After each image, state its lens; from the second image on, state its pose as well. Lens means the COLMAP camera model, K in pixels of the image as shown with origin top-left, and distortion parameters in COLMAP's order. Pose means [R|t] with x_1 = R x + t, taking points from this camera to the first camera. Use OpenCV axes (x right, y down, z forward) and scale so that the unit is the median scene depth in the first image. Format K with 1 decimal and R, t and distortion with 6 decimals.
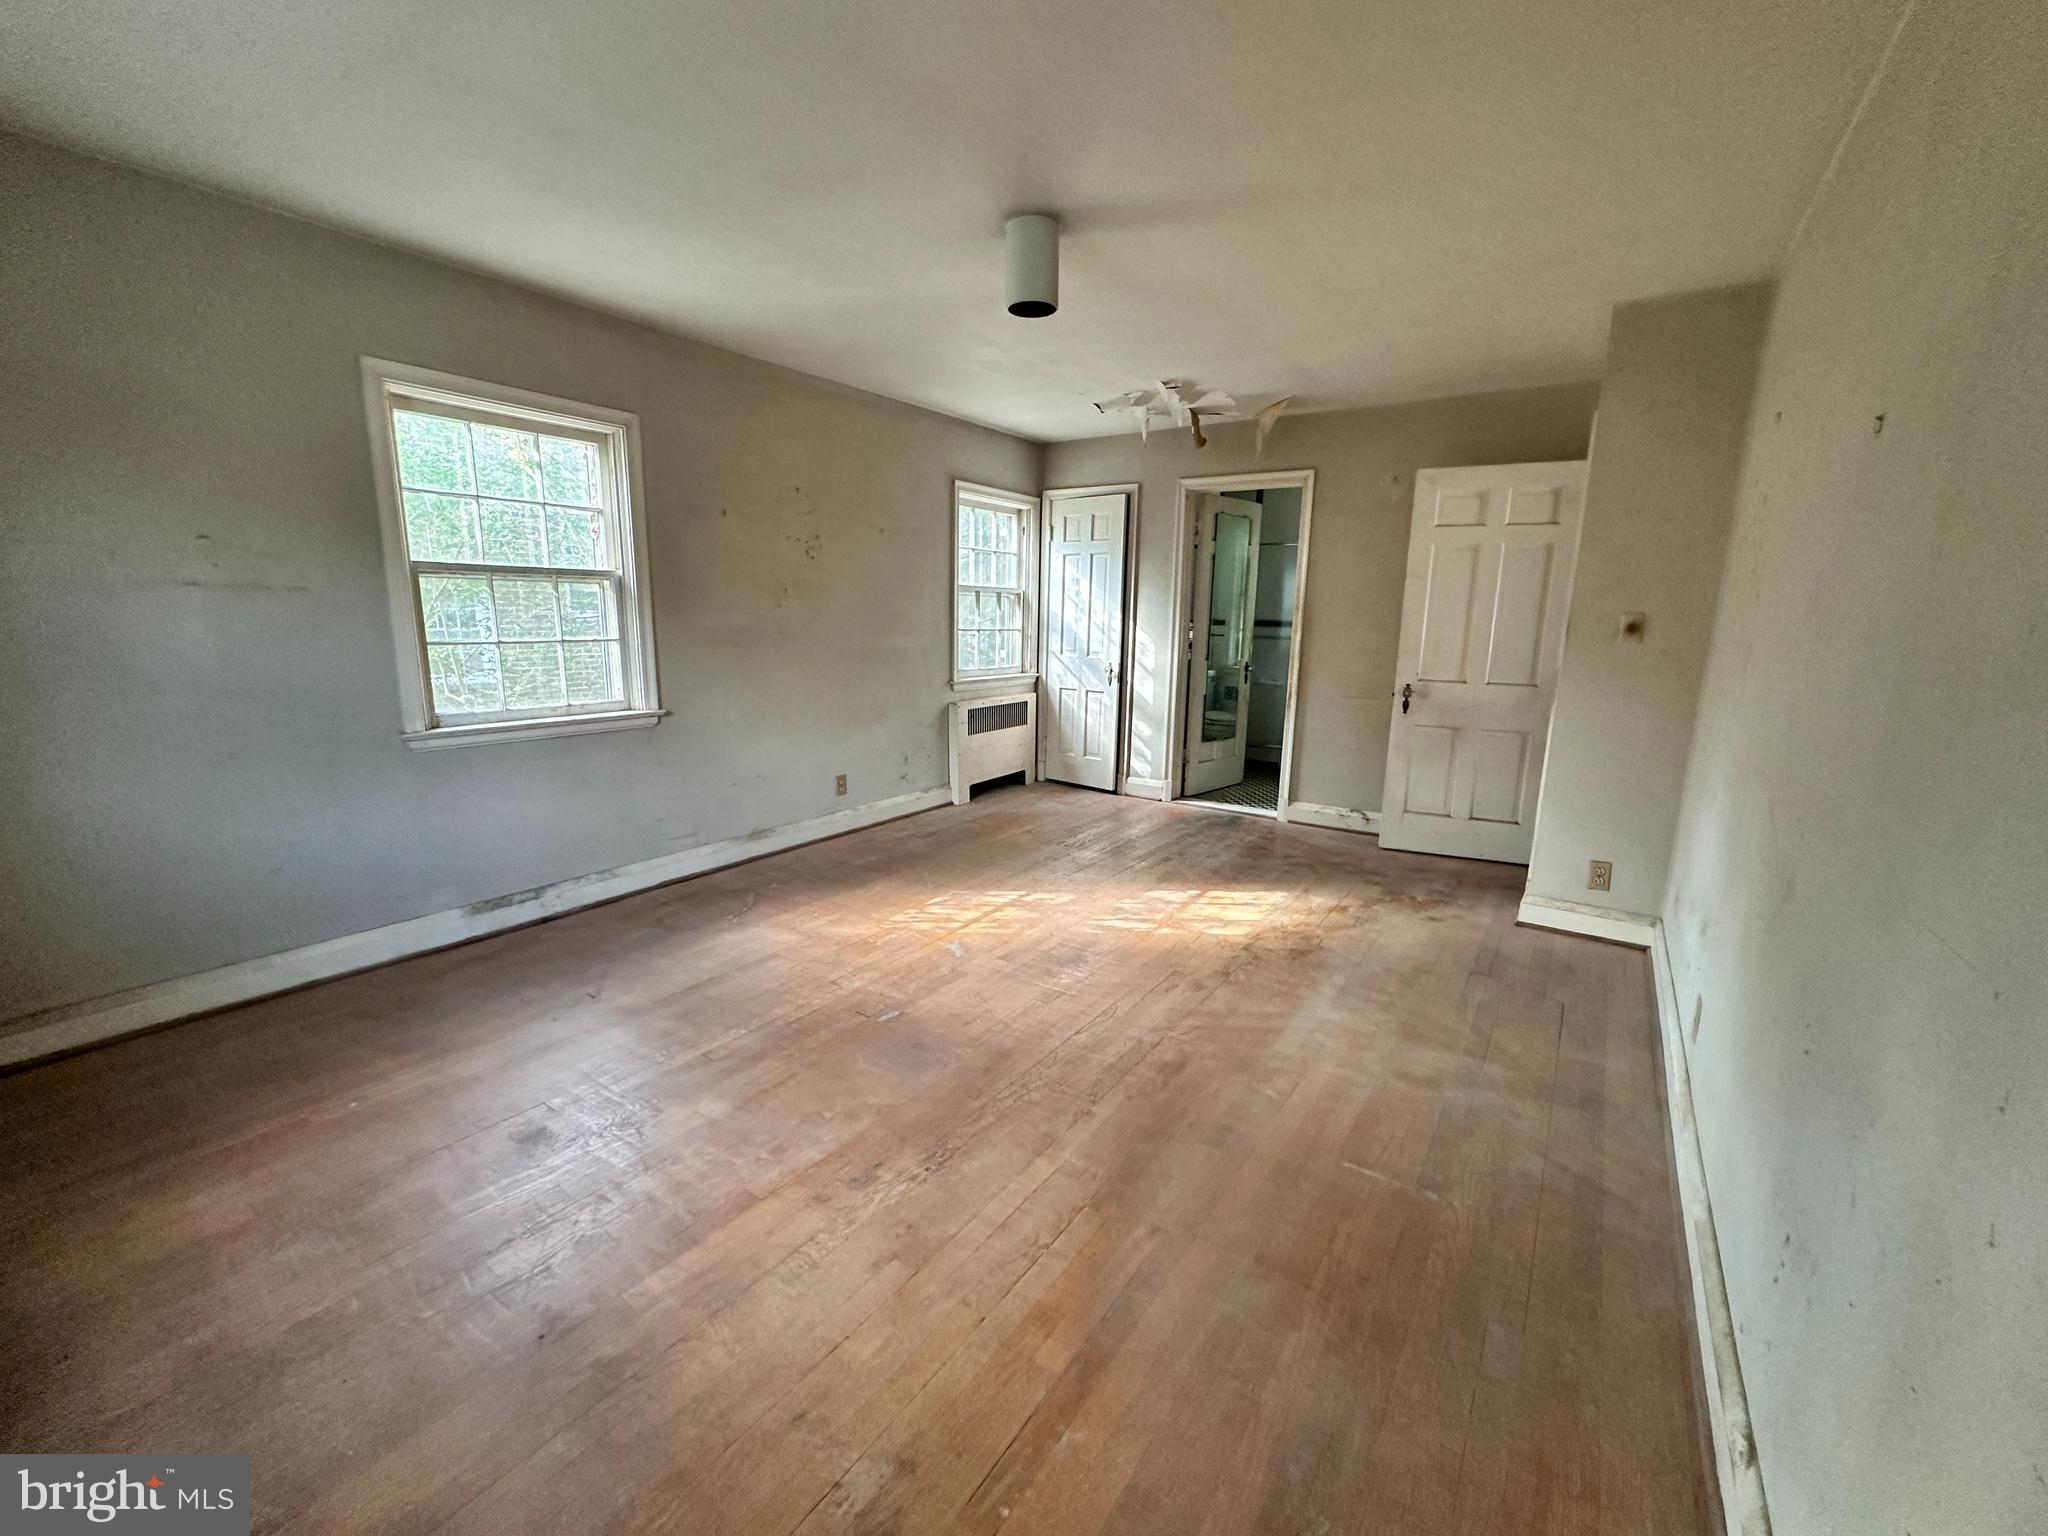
lens RADIAL K [[815.4, 0, 1019.6], [0, 815.4, 770.1], [0, 0, 1]] dist [-0.002770, -0.000172]
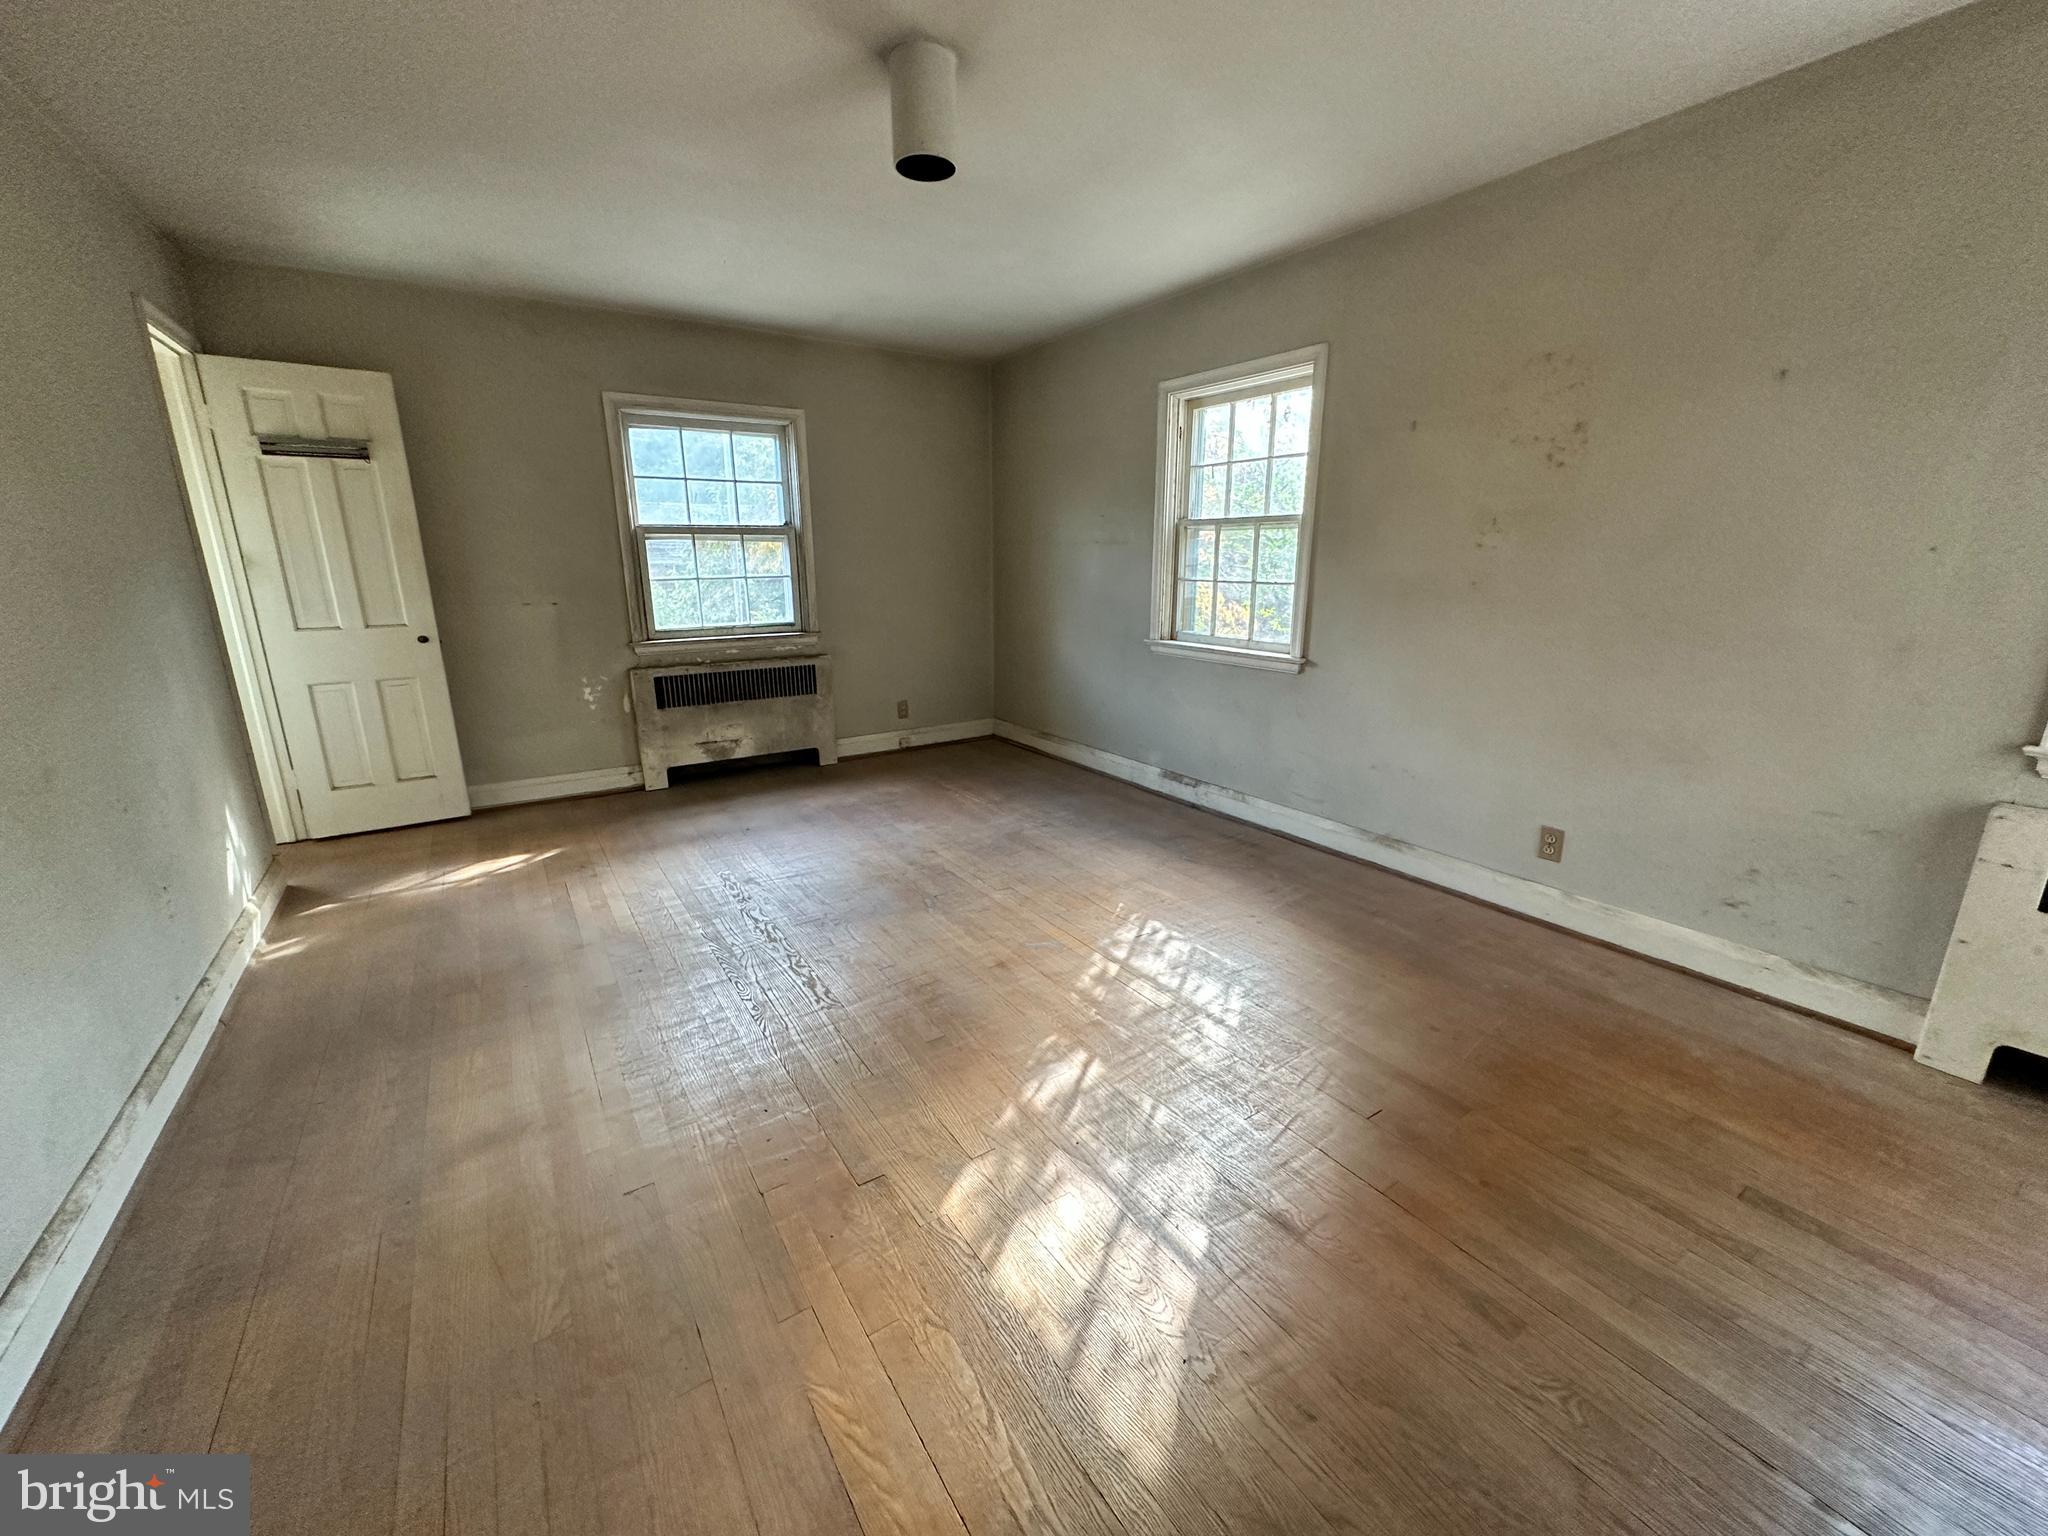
lens RADIAL K [[815.4, 0, 1019.6], [0, 815.4, 770.1], [0, 0, 1]] dist [-0.002770, -0.000172]
pose [[-0.360991, 0.220298, -0.906176, 0.606665], [-0.189248, 0.934174, 0.302495, -0.186673], [0.913165, 0.280690, -0.295538, 1.063130]]
